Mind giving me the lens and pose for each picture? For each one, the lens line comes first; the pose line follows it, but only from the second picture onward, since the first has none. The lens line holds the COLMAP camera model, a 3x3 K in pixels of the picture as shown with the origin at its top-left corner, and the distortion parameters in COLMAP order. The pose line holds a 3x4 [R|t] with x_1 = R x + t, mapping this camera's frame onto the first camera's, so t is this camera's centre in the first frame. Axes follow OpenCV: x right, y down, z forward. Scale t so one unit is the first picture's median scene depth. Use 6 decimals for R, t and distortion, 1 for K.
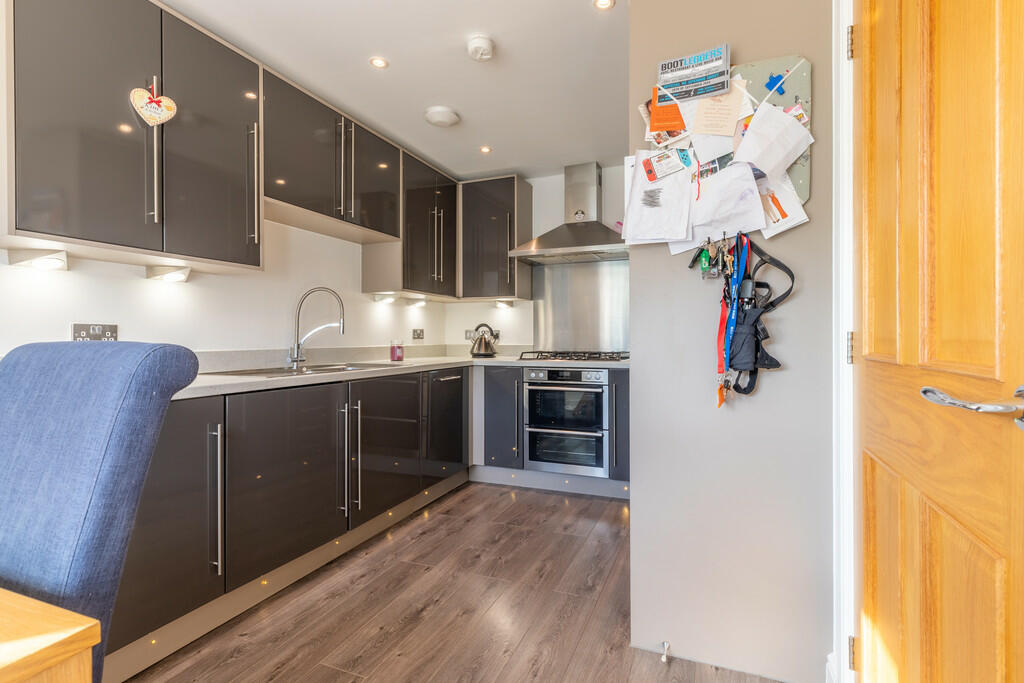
lens RADIAL K [[469.3, 0, 519.5], [0, 469.3, 338.2], [0, 0, 1]] dist [0.003415, 0.000577]
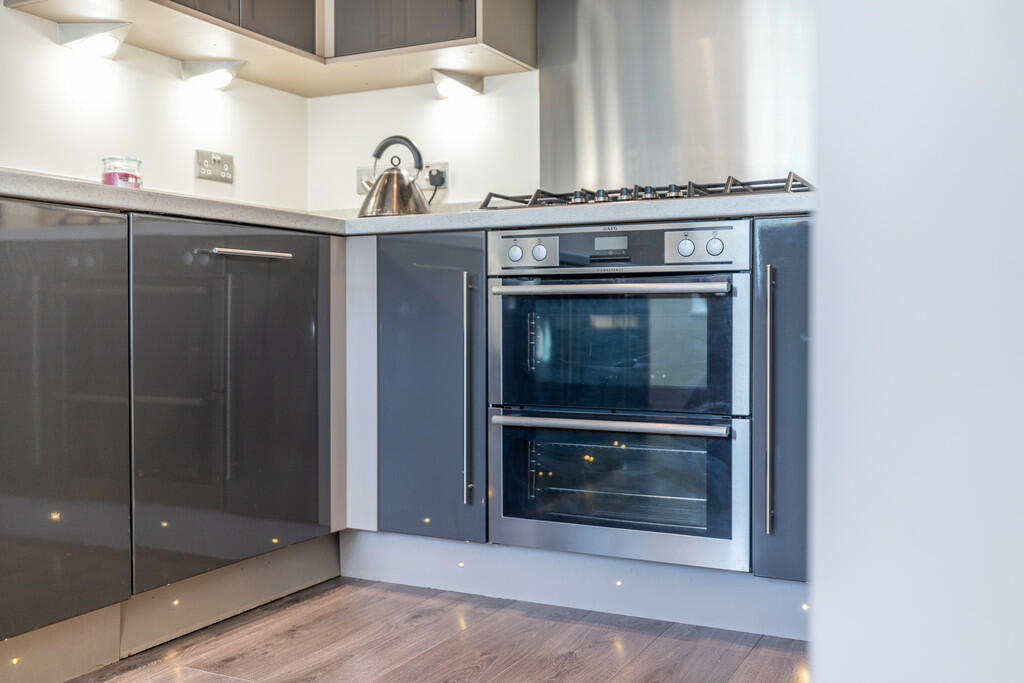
lens RADIAL K [[957.6, 0, 510.8], [0, 957.6, 335.5], [0, 0, 1]] dist [0.006895, 0.000000]
pose [[0.996378, 0.004372, -0.084920, 0.081030], [-0.003097, 0.999881, 0.015142, 0.124866], [0.084976, -0.014824, 0.996273, 0.337650]]
